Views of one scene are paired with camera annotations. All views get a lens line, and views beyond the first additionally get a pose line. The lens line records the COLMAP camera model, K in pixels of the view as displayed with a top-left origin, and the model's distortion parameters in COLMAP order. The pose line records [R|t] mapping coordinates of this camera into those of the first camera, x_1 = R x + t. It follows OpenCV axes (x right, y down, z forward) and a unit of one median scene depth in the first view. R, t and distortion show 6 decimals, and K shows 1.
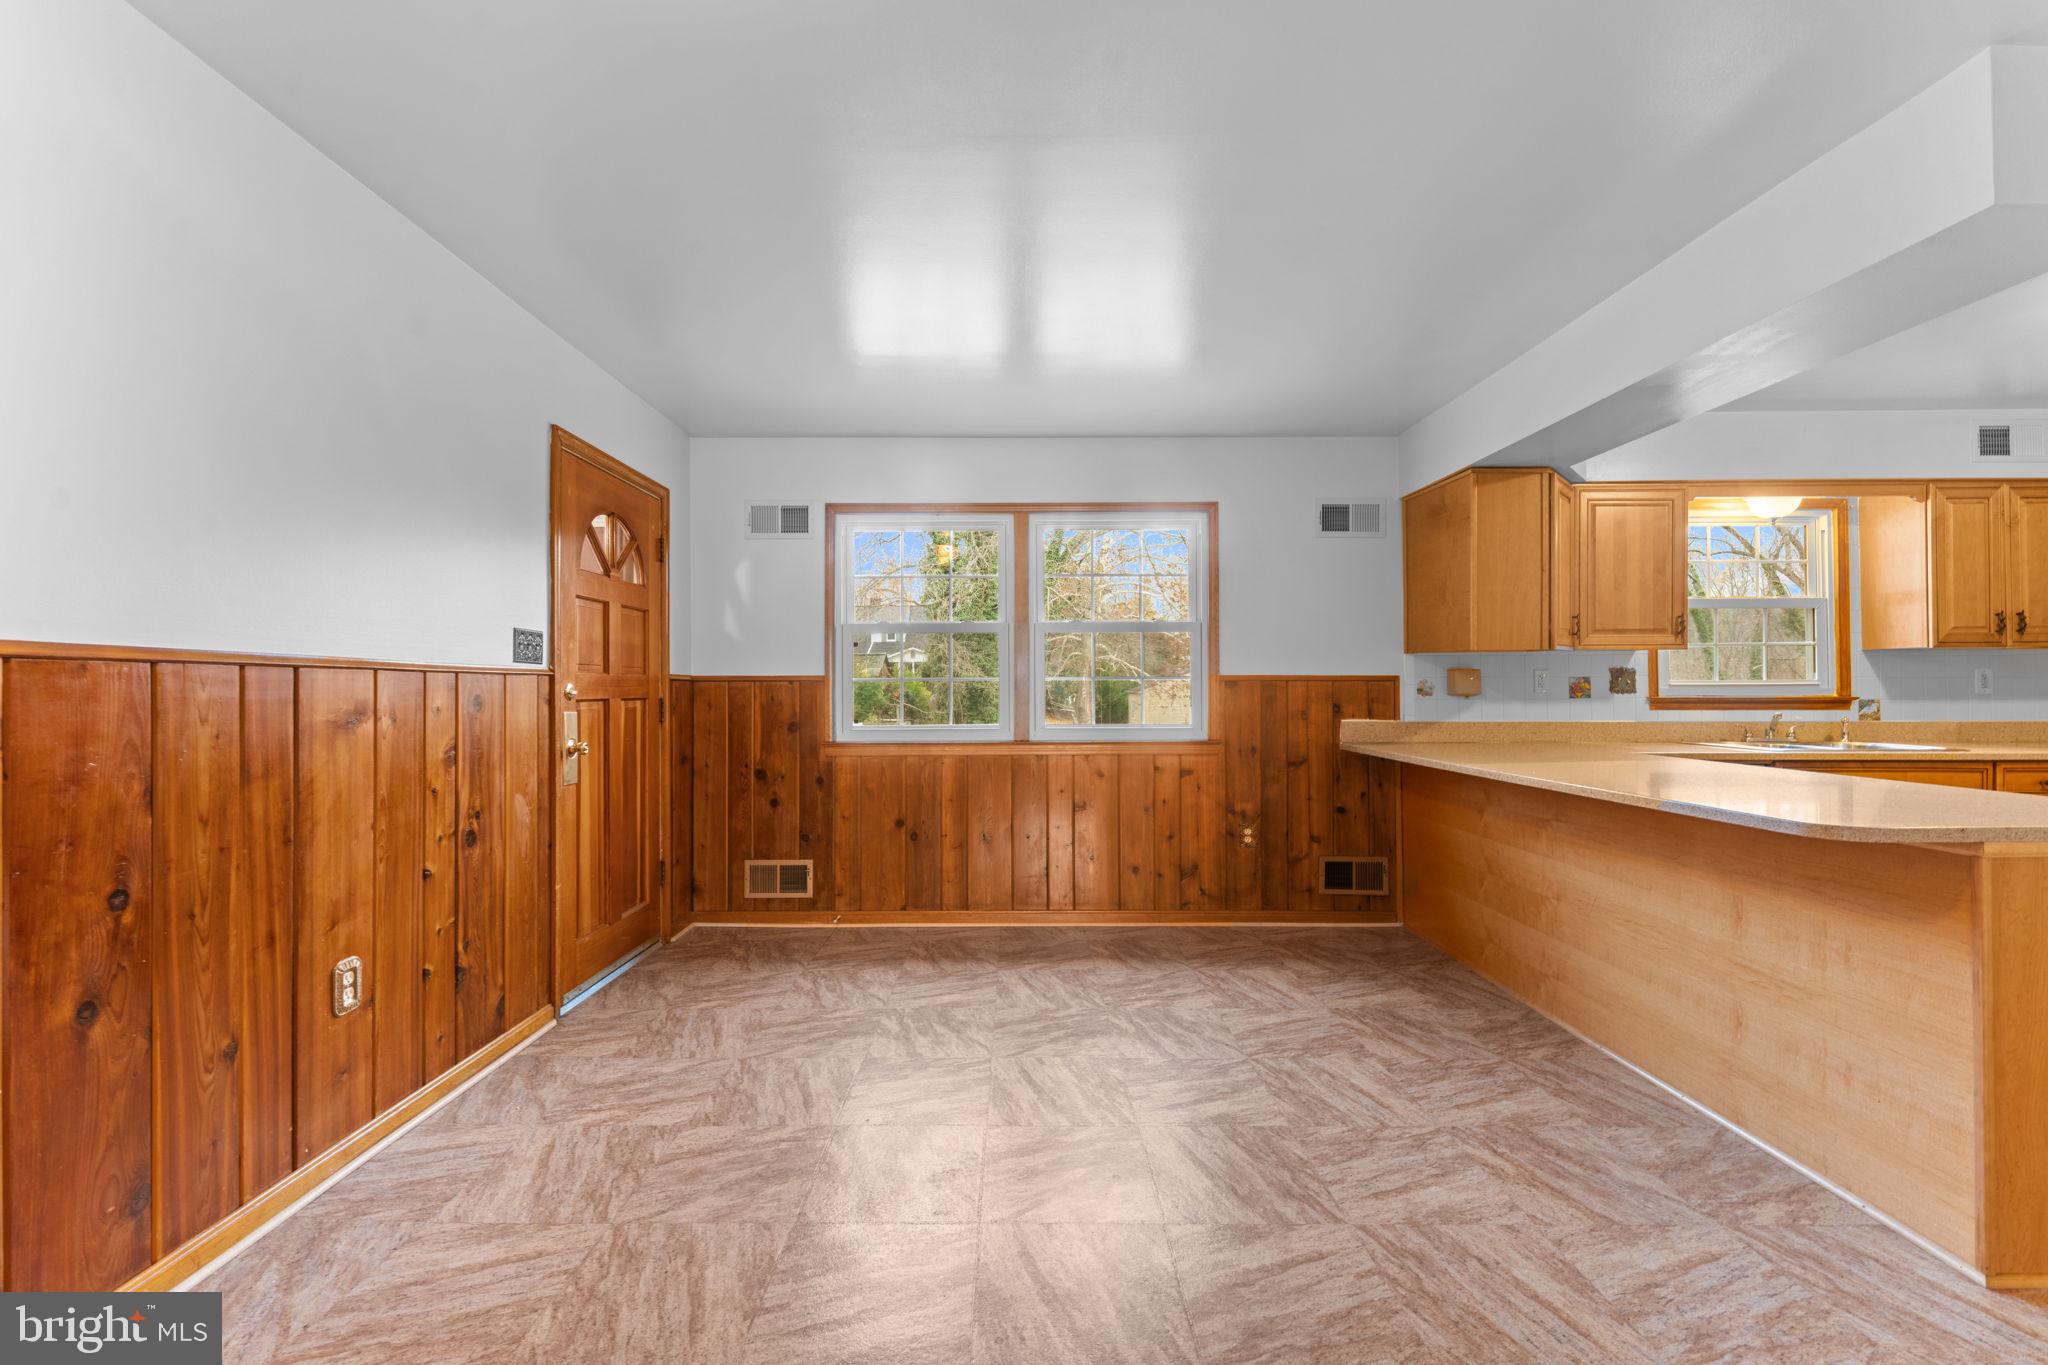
lens RADIAL K [[820.6, 0, 1013.8], [0, 820.6, 682.7], [0, 0, 1]] dist [-0.001459, -0.000001]
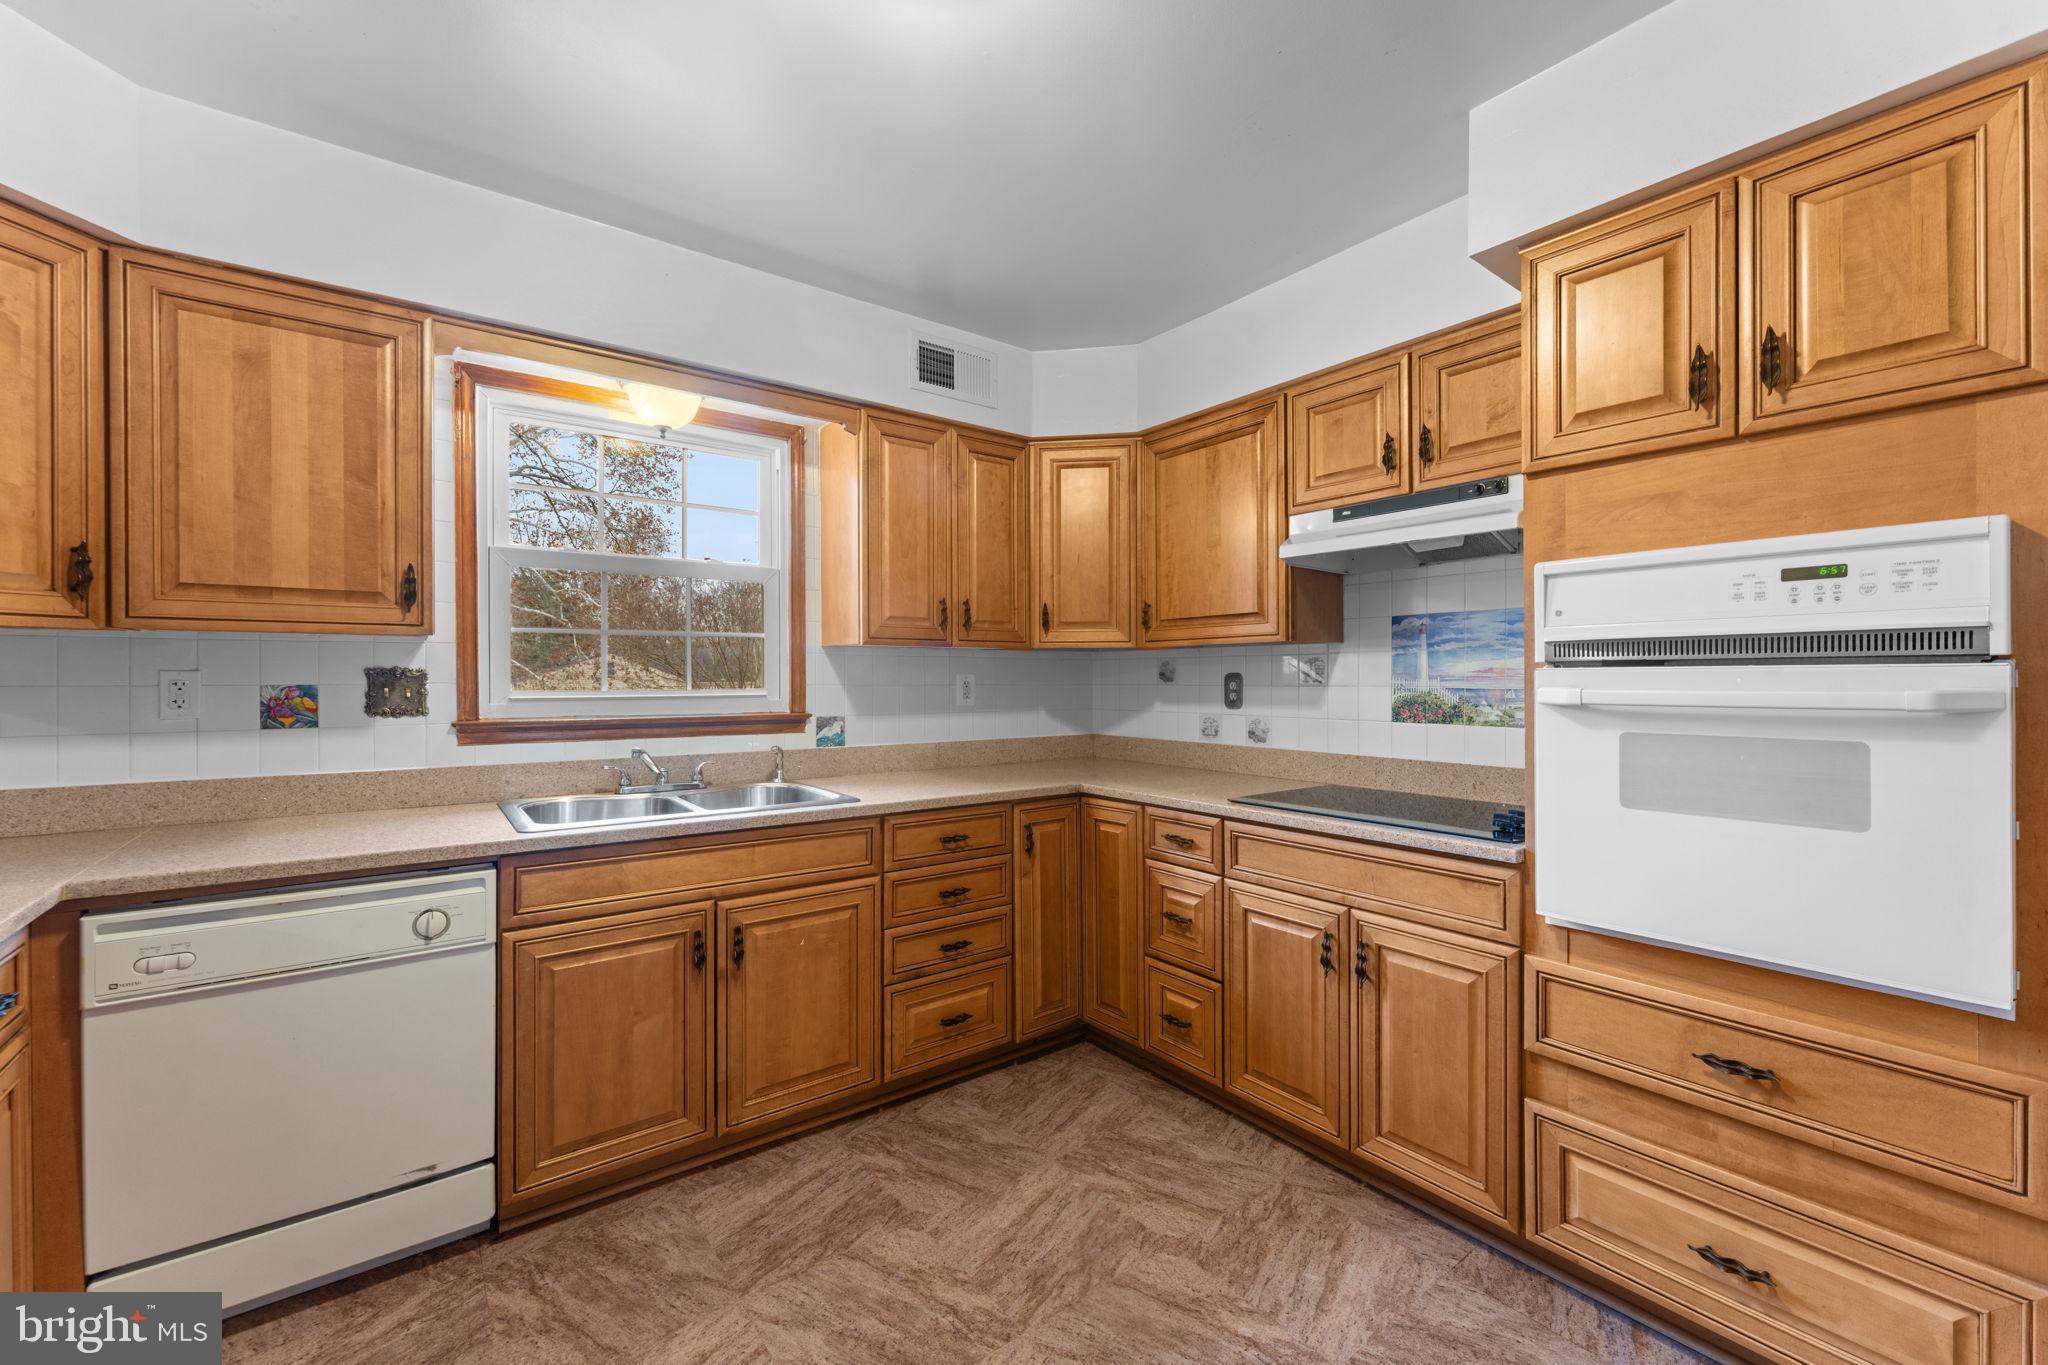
lens RADIAL K [[825.8, 0, 1022.0], [0, 825.8, 677.2], [0, 0, 1]] dist [-0.002063, -0.000356]
pose [[0.796058, 0.004012, 0.605207, 0.804640], [-0.007319, 0.999969, 0.002997, -0.018258], [-0.605176, -0.006816, 0.796062, 0.358612]]
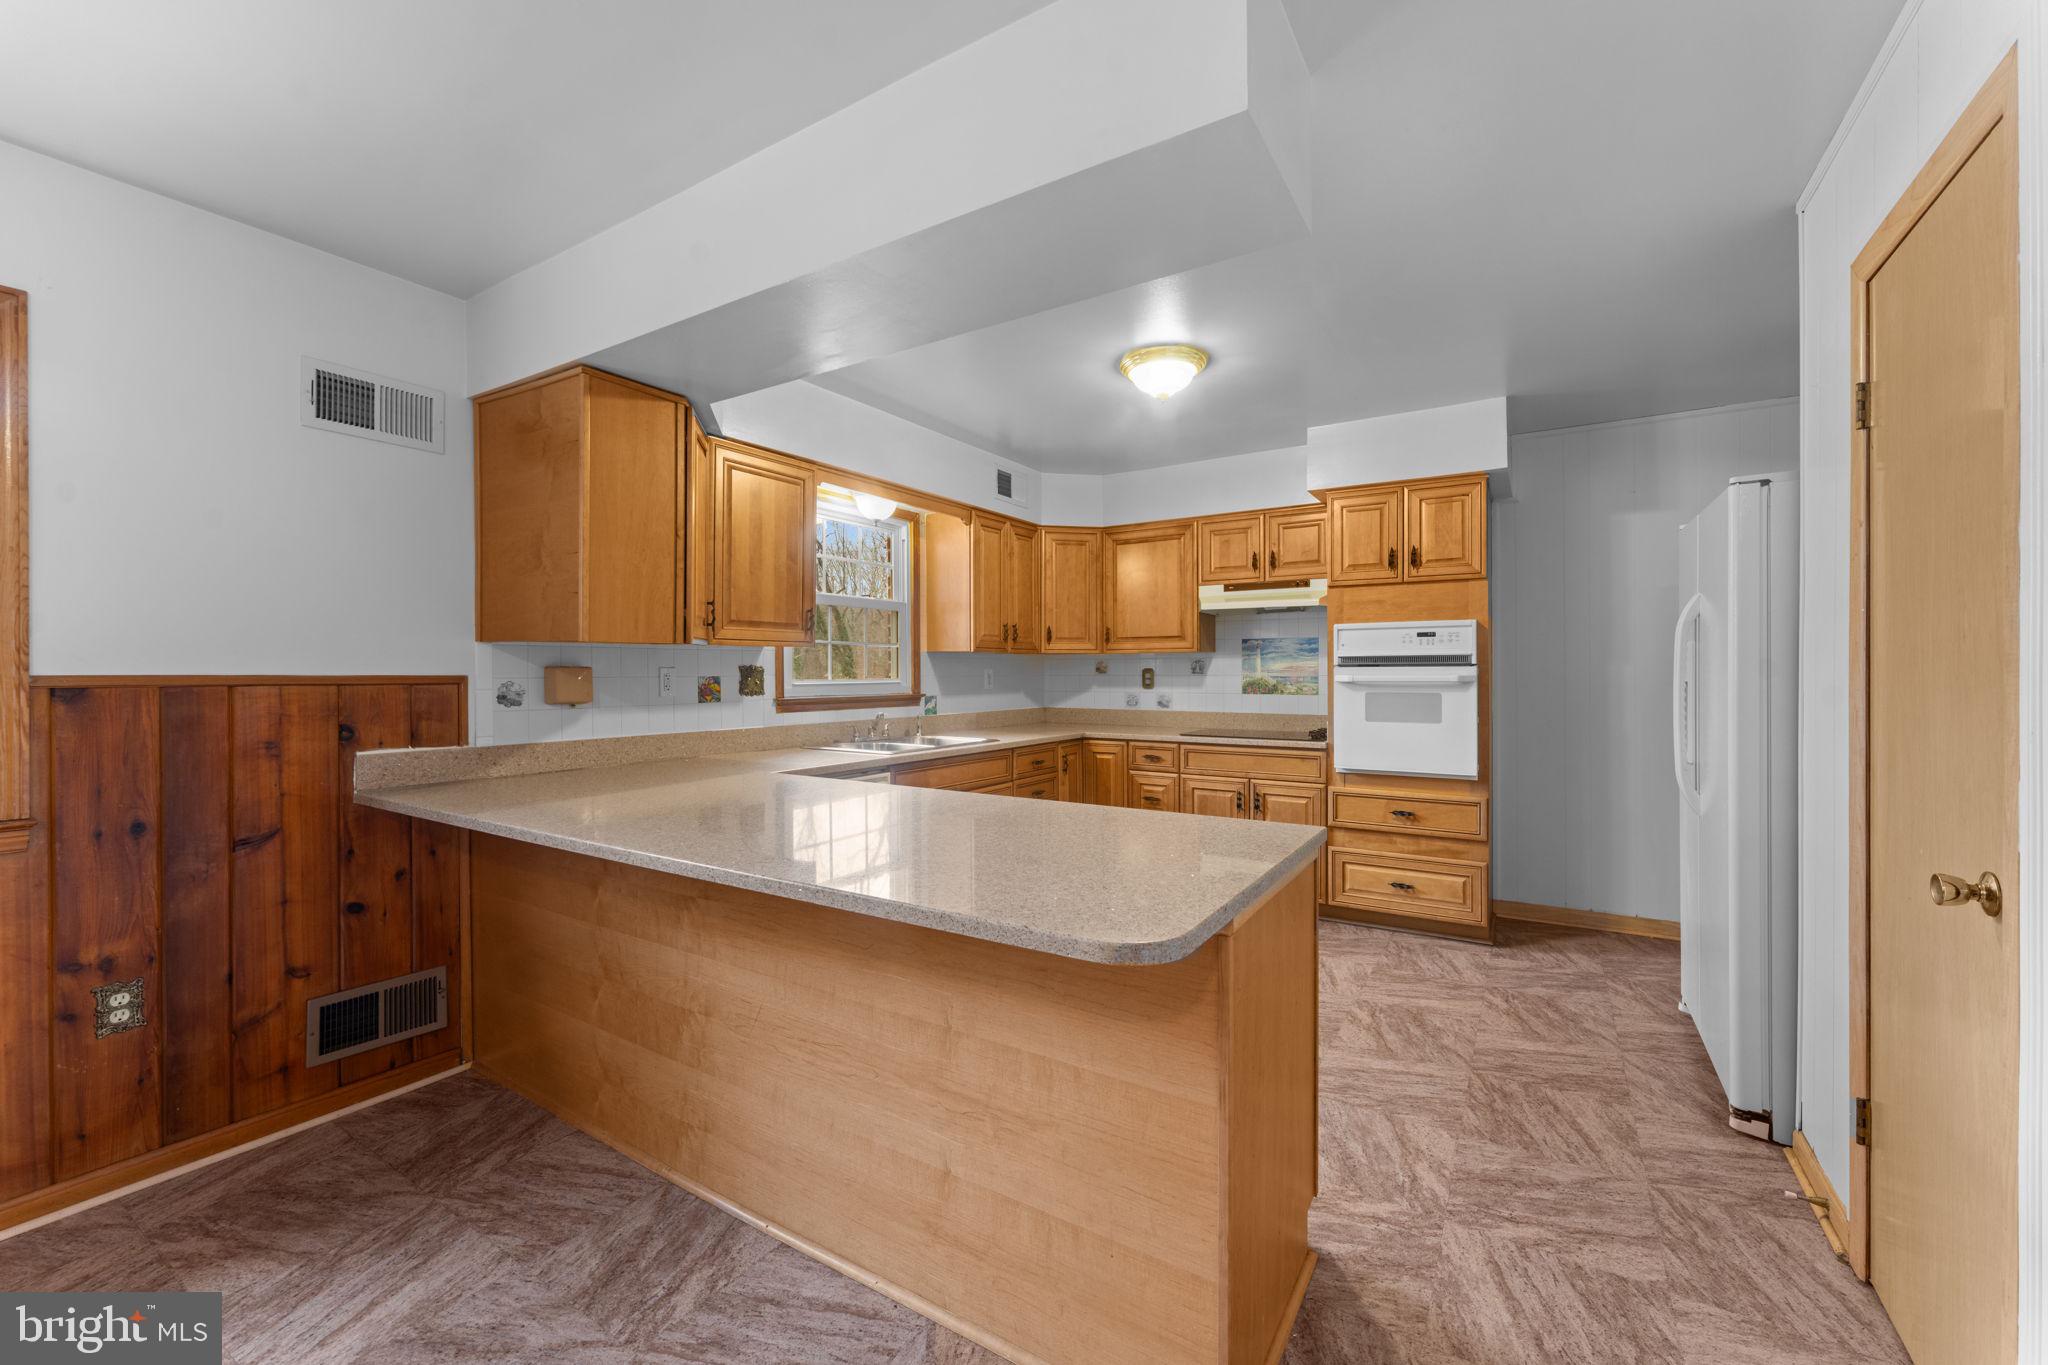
lens RADIAL K [[820.0, 0, 1025.3], [0, 820.0, 673.7], [0, 0, 1]] dist [-0.002409, -0.000286]
pose [[0.531178, -0.000207, 0.847260, 0.173280], [-0.007208, 0.999963, 0.004764, -0.017552], [-0.847230, -0.008638, 0.531157, 0.316763]]
